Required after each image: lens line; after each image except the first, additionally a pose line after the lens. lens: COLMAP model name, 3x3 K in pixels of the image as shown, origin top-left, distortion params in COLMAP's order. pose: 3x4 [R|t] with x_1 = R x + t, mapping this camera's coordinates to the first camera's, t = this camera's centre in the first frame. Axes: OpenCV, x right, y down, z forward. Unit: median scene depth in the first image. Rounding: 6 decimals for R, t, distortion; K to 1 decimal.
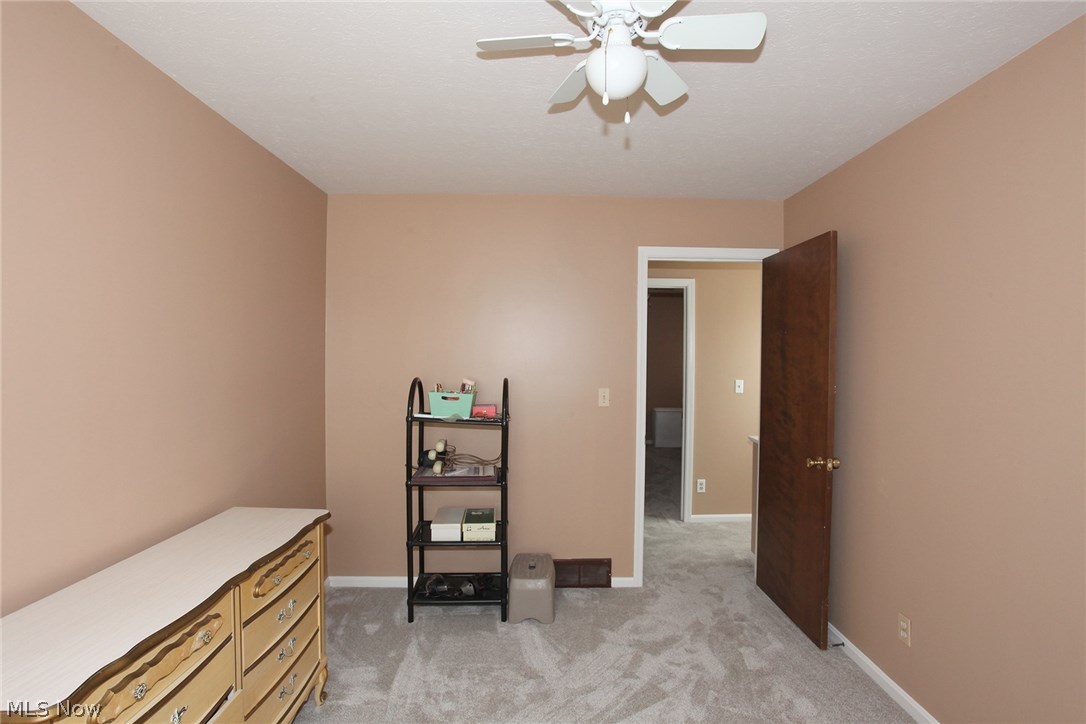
lens RADIAL K [[530.8, 0, 546.1], [0, 530.8, 362.6], [0, 0, 1]] dist [-0.060446, 0.007685]
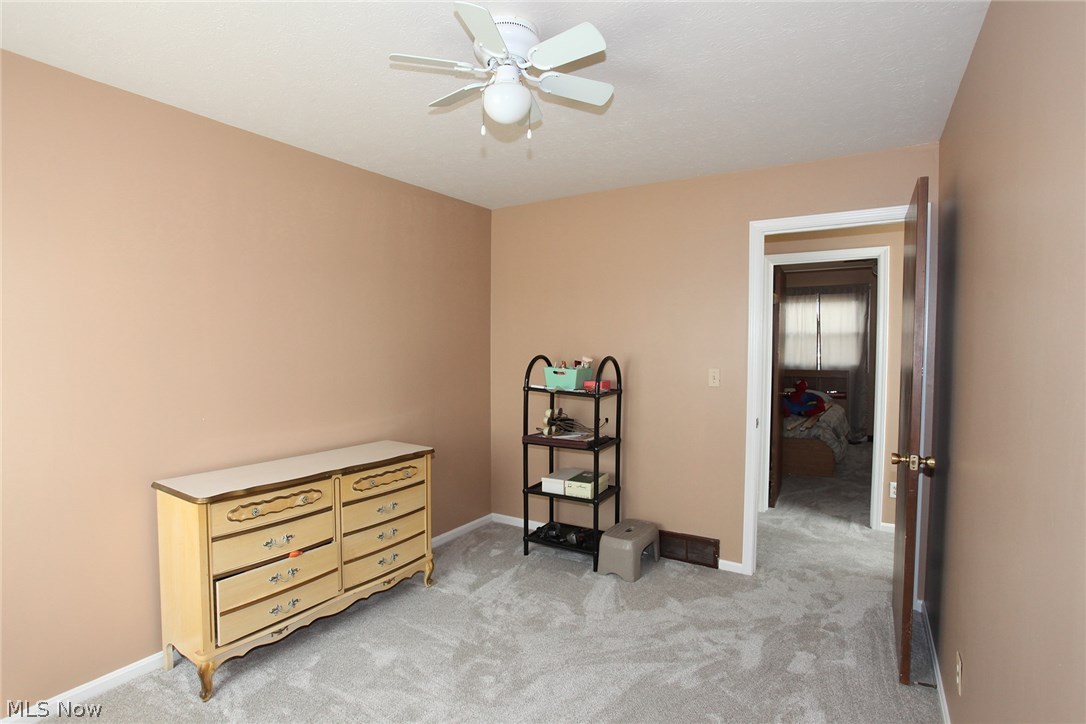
lens RADIAL K [[530.8, 0, 539.6], [0, 530.8, 359.9], [0, 0, 1]] dist [-0.060446, 0.007685]
pose [[0.833715, 0.011280, -0.552080, 0.432936], [-0.002046, 0.999848, 0.017339, 0.018186], [0.552192, -0.013326, 0.833611, -0.006124]]
